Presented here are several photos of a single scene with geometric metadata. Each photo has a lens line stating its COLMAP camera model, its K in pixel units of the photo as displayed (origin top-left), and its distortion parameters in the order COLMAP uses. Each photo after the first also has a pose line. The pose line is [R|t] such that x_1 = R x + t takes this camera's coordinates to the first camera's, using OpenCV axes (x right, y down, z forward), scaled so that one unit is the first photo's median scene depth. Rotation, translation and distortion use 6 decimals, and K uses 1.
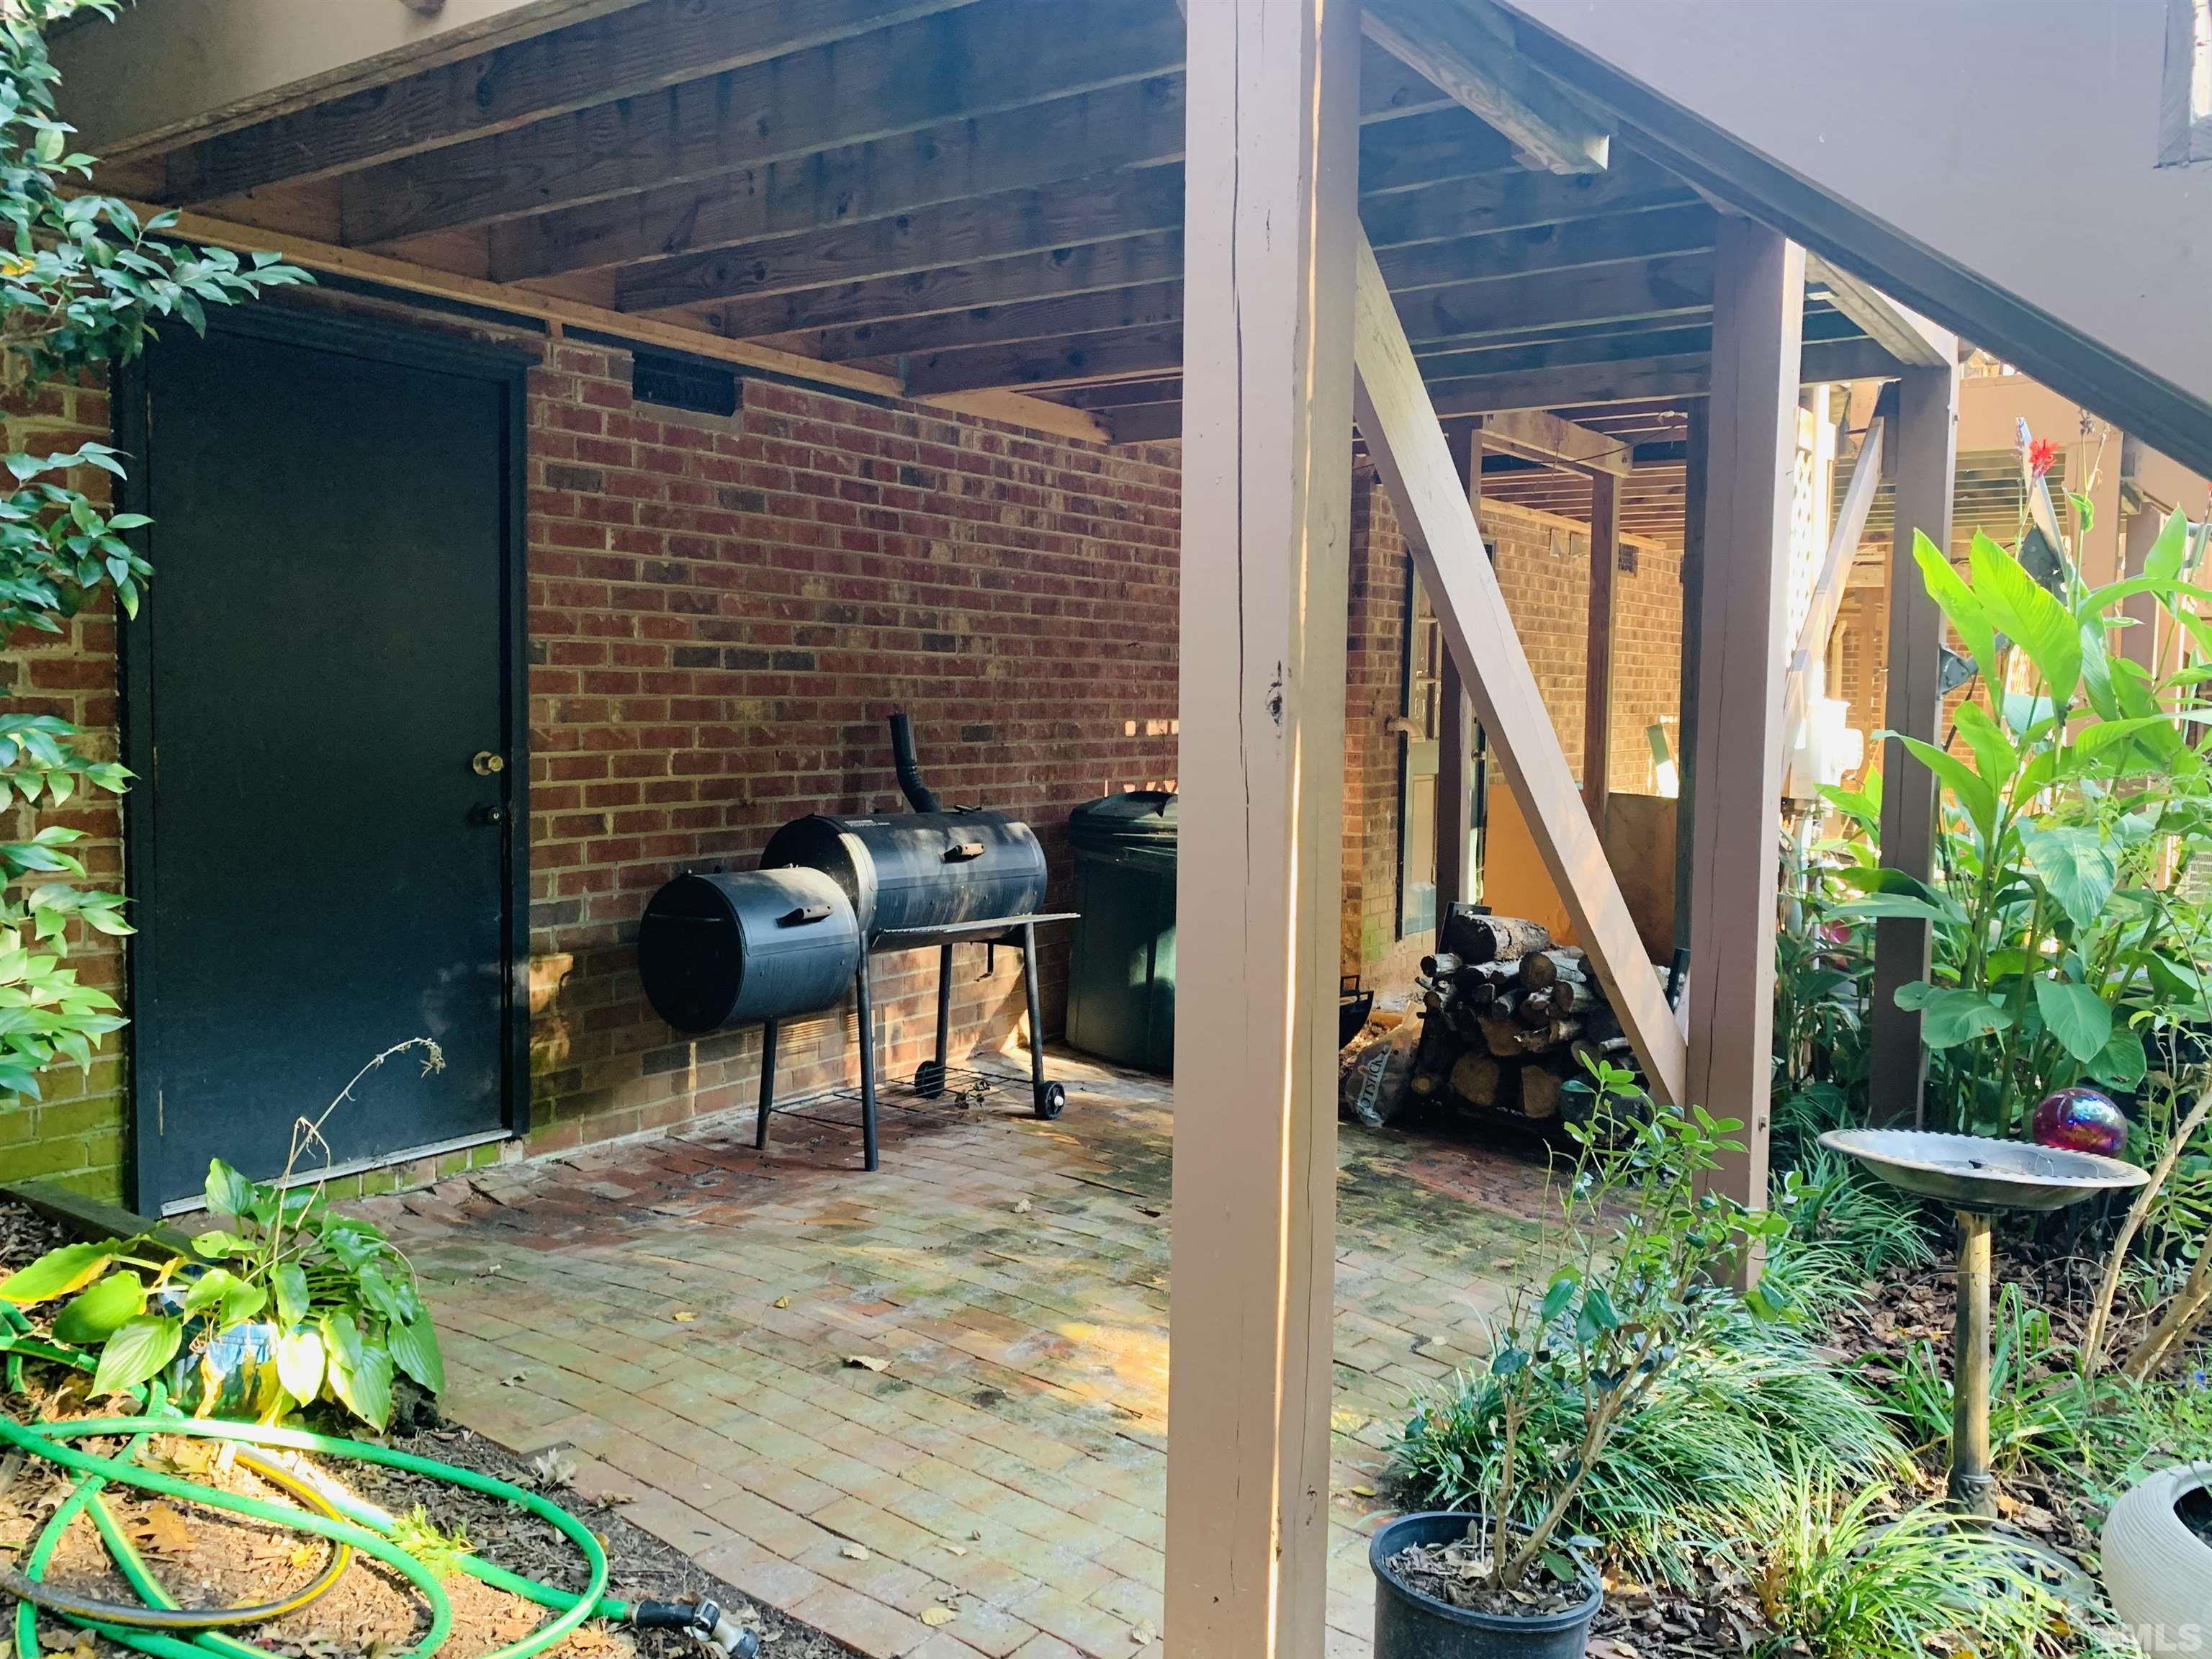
lens RADIAL K [[1680.7, 0, 1126.3], [0, 1680.7, 817.8], [0, 0, 1]] dist [0.014862, -0.021683]
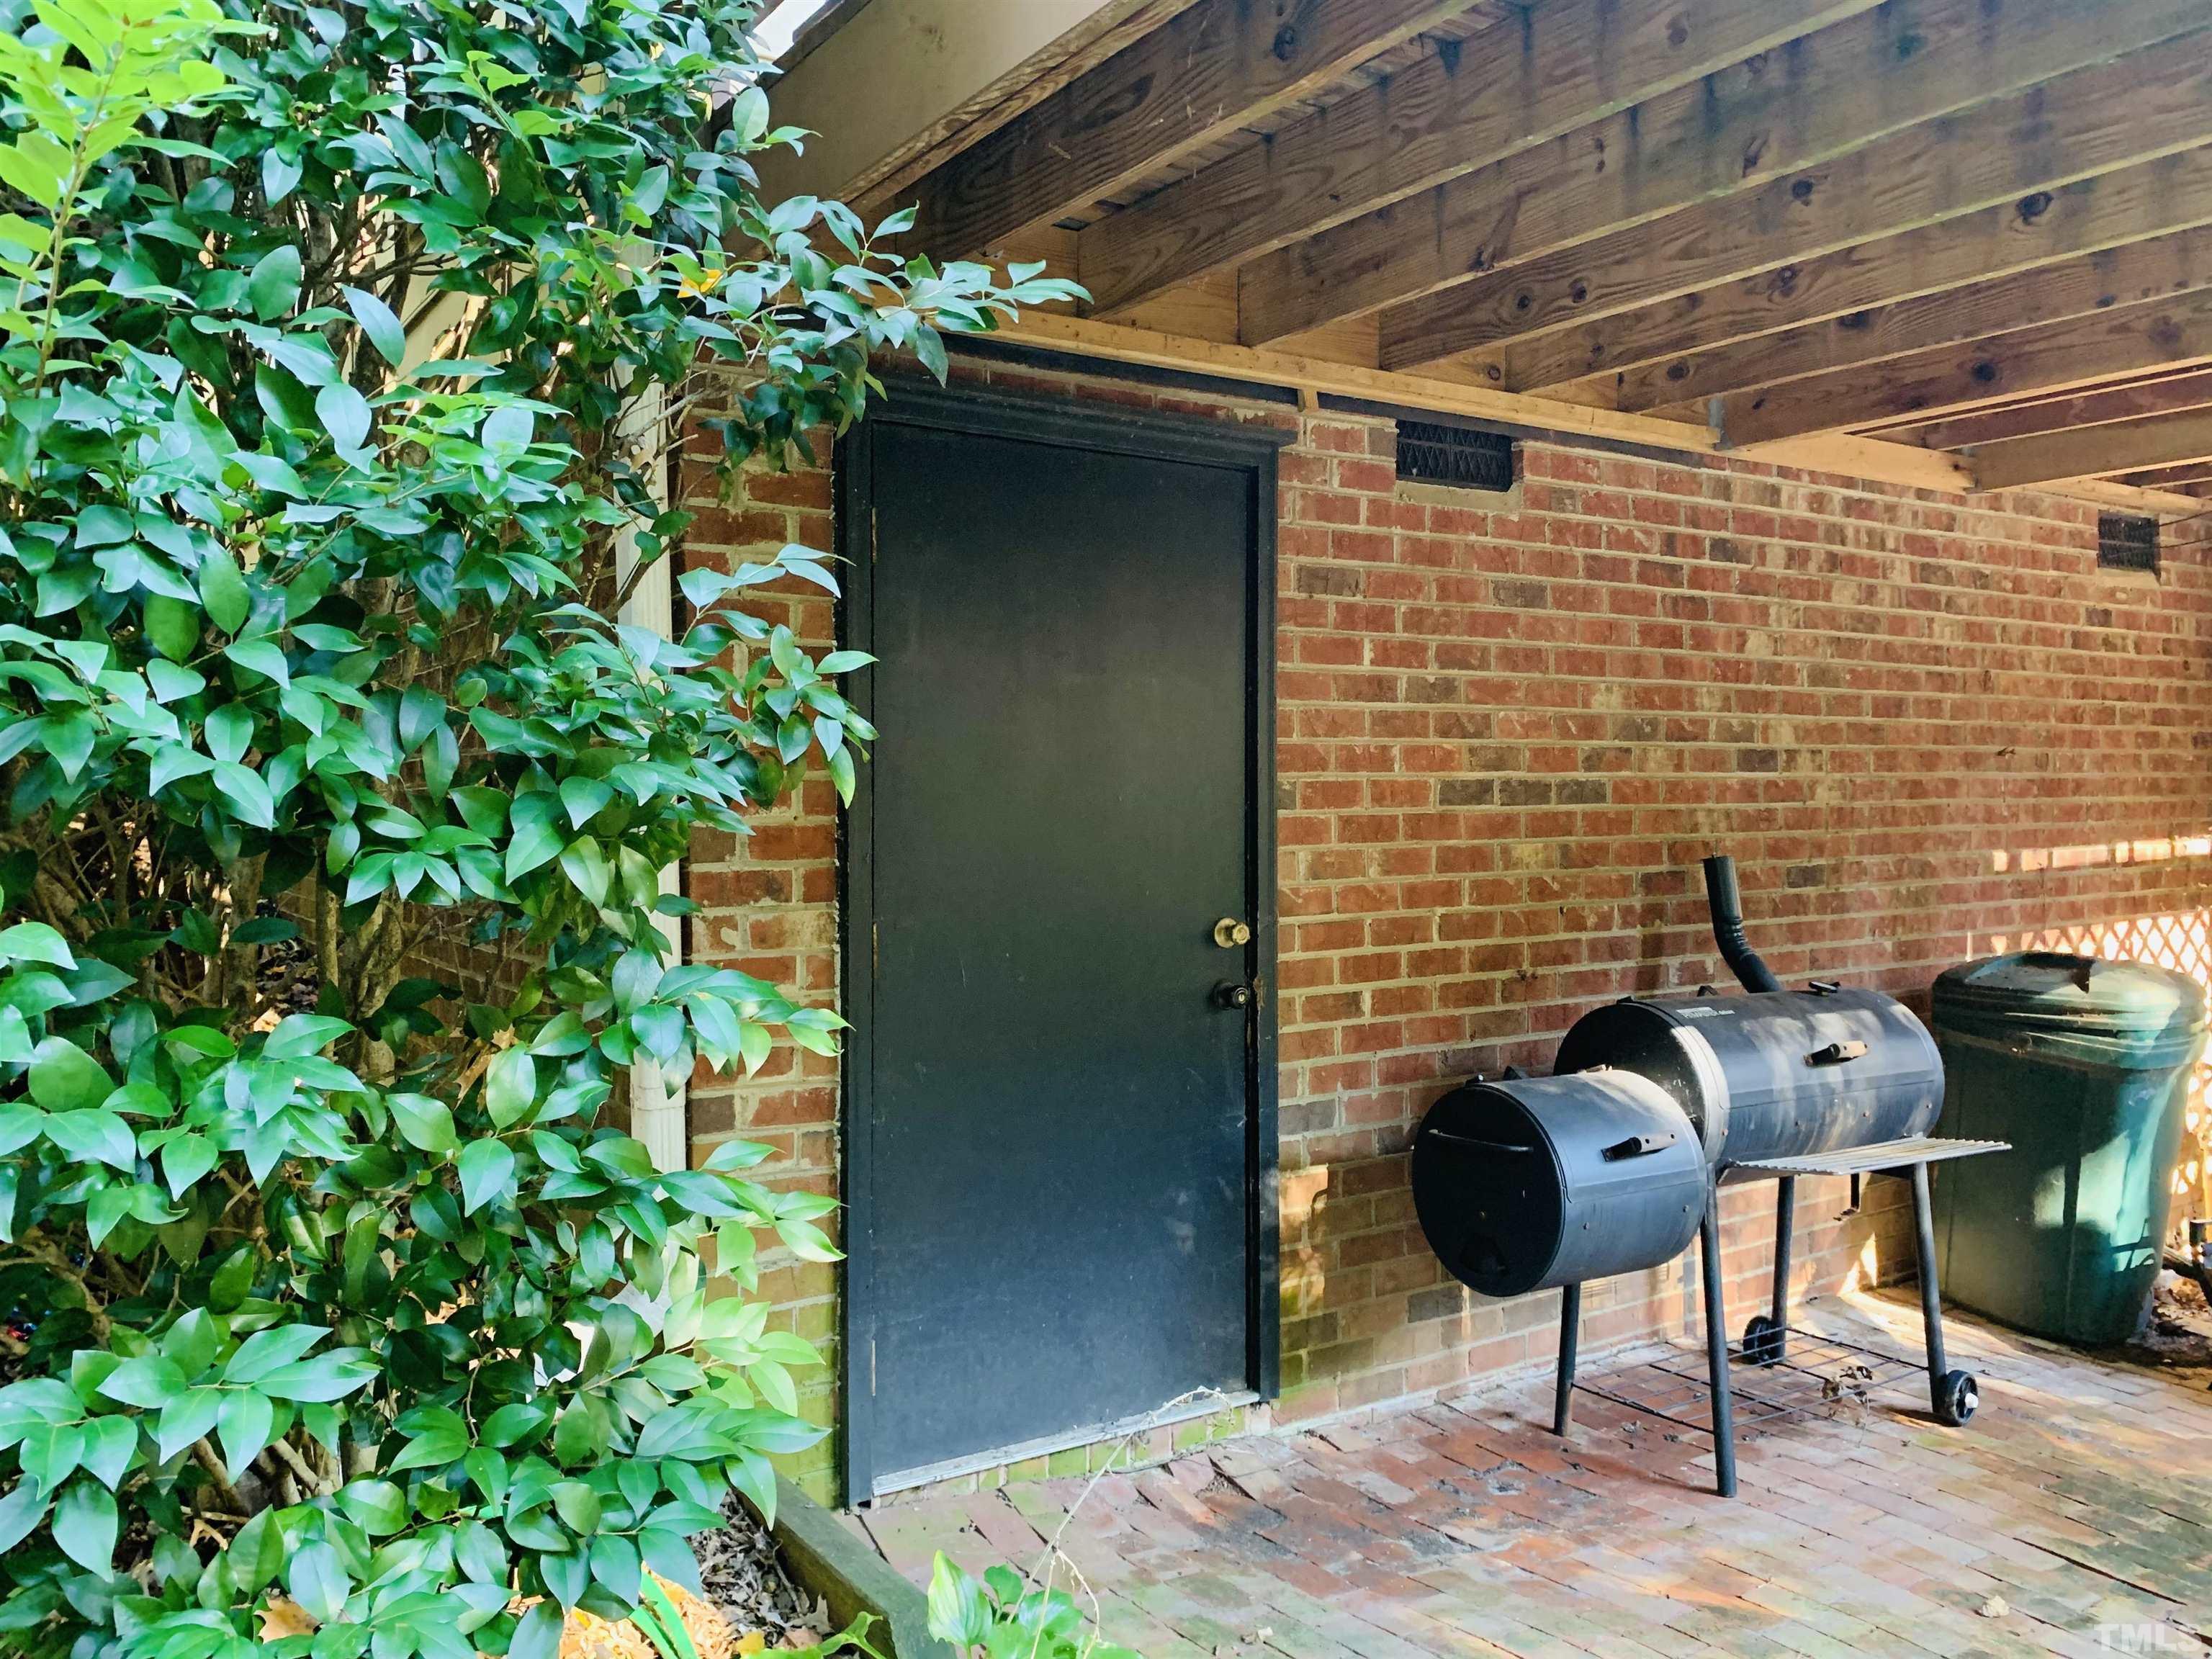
lens RADIAL K [[1680.7, 0, 1100.6], [0, 1680.7, 837.5], [0, 0, 1]] dist [0.014862, -0.021683]
pose [[0.925180, -0.012028, -0.379339, -0.121815], [-0.006577, 0.998840, -0.047711, -0.037276], [0.379473, 0.046636, 0.924027, 0.210771]]
